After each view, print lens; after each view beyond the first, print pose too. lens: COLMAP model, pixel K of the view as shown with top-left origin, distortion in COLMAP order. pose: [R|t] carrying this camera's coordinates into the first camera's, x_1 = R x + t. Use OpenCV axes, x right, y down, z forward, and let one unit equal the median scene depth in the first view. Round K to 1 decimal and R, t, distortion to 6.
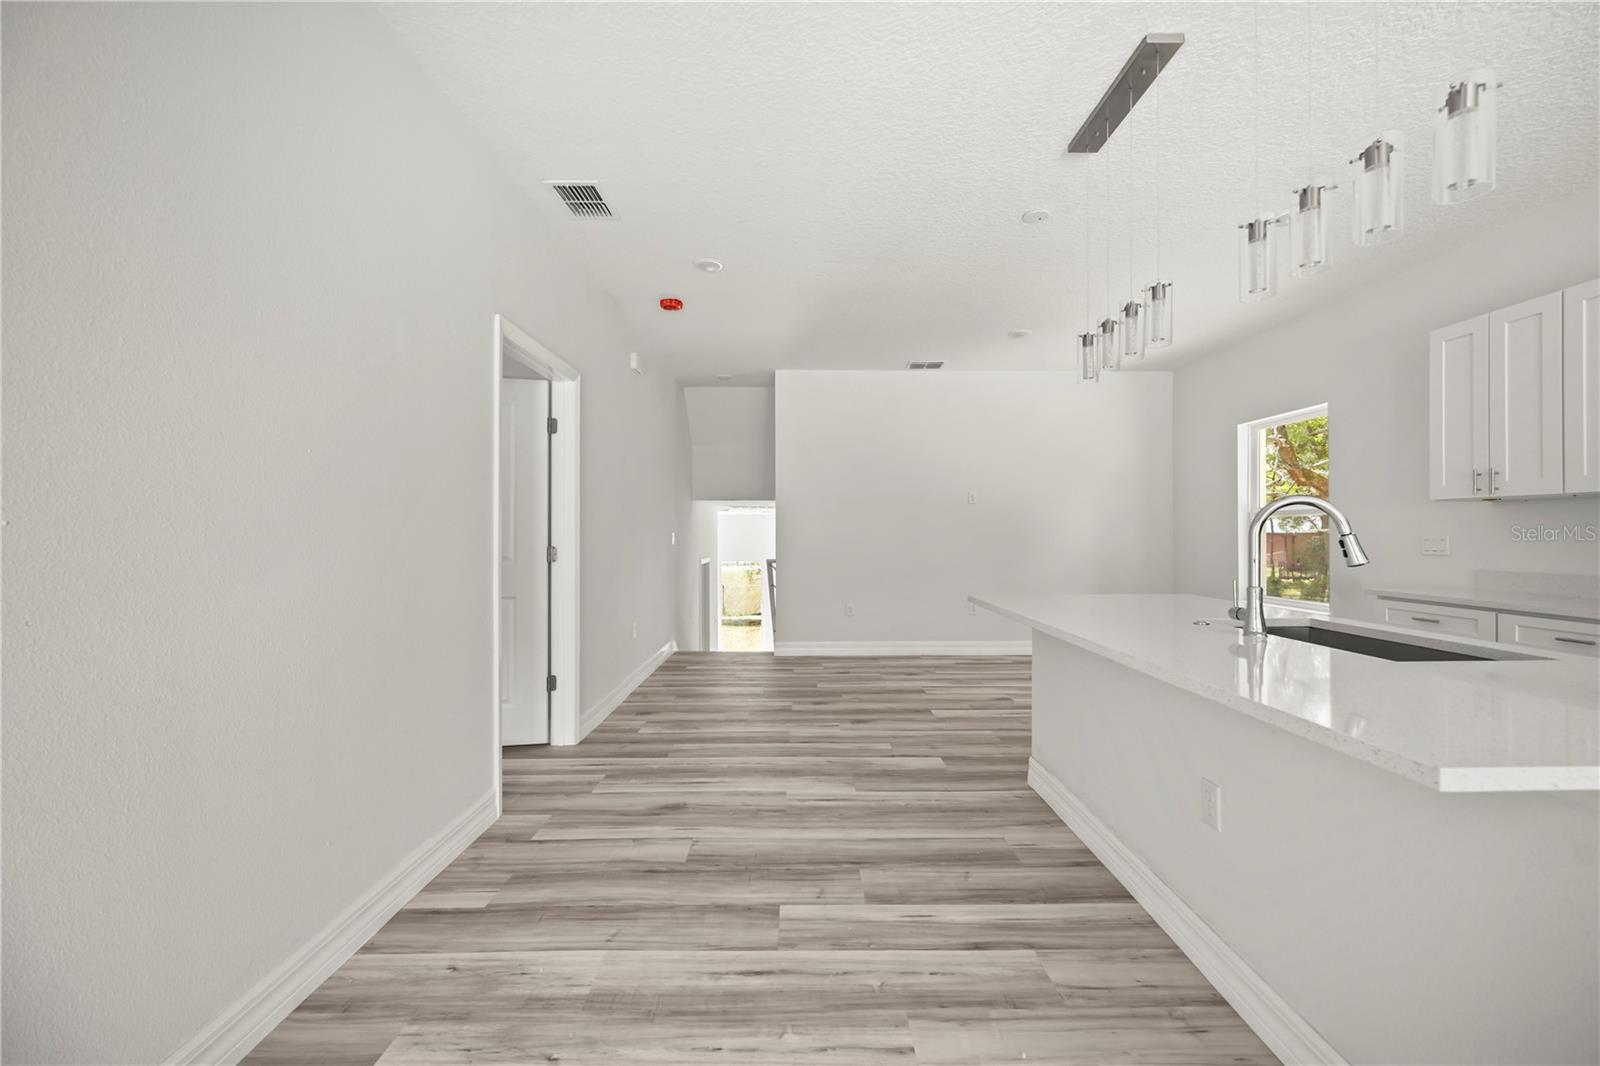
lens RADIAL K [[728.4, 0, 801.6], [0, 728.4, 526.1], [0, 0, 1]] dist [-0.001217, -0.000059]
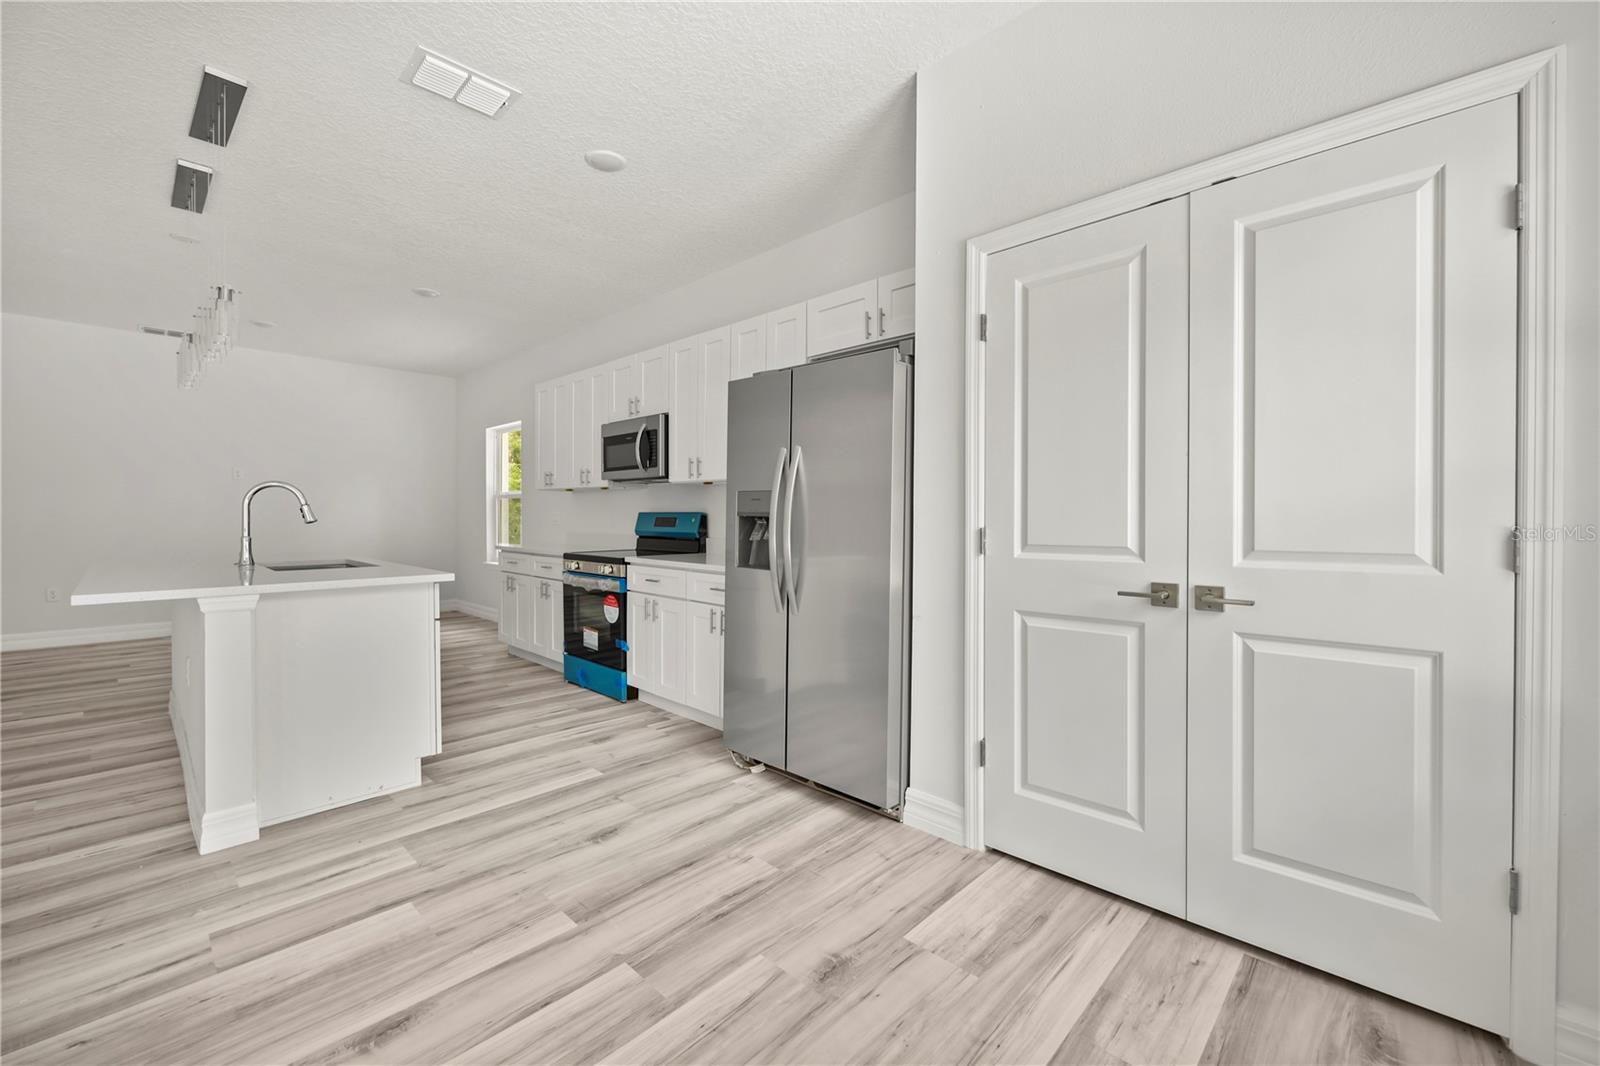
lens RADIAL K [[673.1, 0, 846.7], [0, 673.1, 523.2], [0, 0, 1]] dist [-0.000301, -0.000025]
pose [[0.661054, -0.002910, 0.750333, 0.196351], [-0.013699, 0.999779, 0.015947, 0.005818], [-0.750213, -0.020820, 0.660868, -0.505463]]
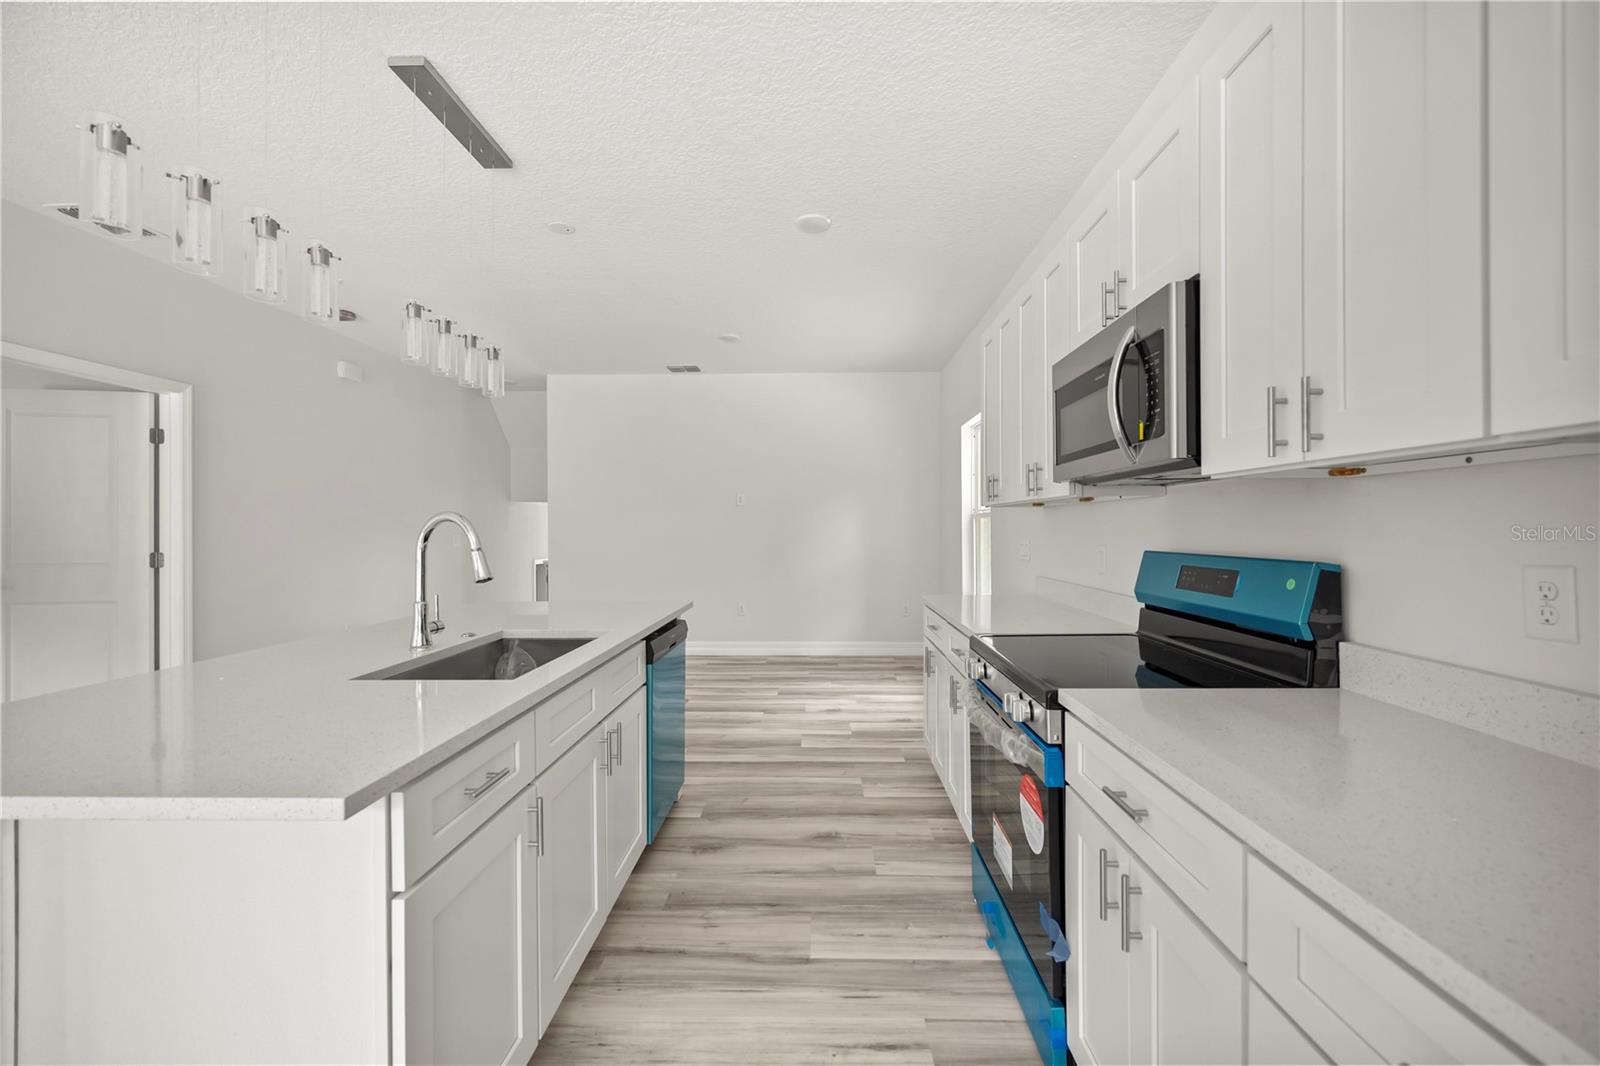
lens RADIAL K [[719.2, 0, 742.8], [0, 719.2, 532.7], [0, 0, 1]] dist [-0.000331, 0.000076]
pose [[0.999391, -0.002354, -0.034824, 0.567156], [0.002826, 0.999905, 0.013515, -0.012977], [0.034789, -0.013605, 0.999302, 0.002453]]
